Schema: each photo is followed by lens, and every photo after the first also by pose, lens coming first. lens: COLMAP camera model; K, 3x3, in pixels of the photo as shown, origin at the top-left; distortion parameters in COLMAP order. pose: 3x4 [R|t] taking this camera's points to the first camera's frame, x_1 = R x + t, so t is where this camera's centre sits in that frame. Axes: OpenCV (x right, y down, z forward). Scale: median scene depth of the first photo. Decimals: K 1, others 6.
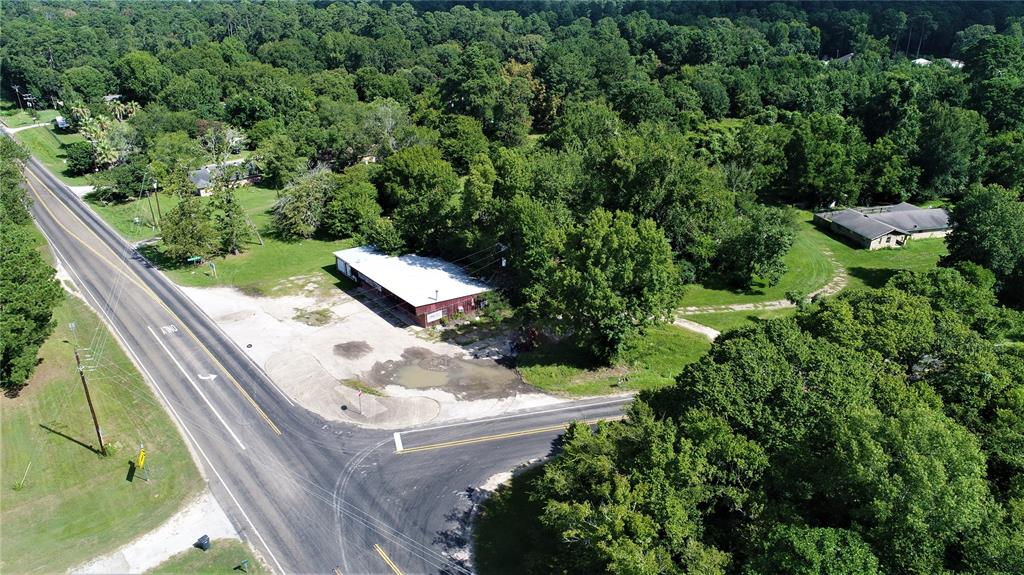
lens RADIAL K [[689.8, 0, 512.0], [0, 689.8, 287.5], [0, 0, 1]] dist [0.001654, 0.002417]
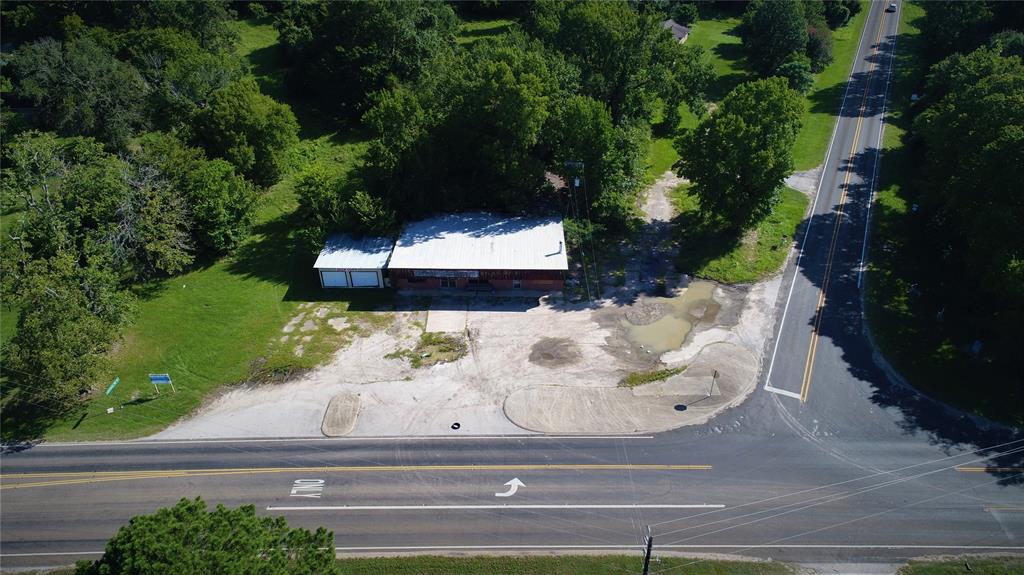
lens RADIAL K [[689.8, 0, 512.0], [0, 689.8, 287.5], [0, 0, 1]] dist [0.001654, 0.002417]
pose [[0.640295, -0.447120, 0.624585, -0.624313], [0.313124, 0.894430, 0.319294, -0.207378], [-0.701410, -0.008870, 0.712703, 0.425064]]
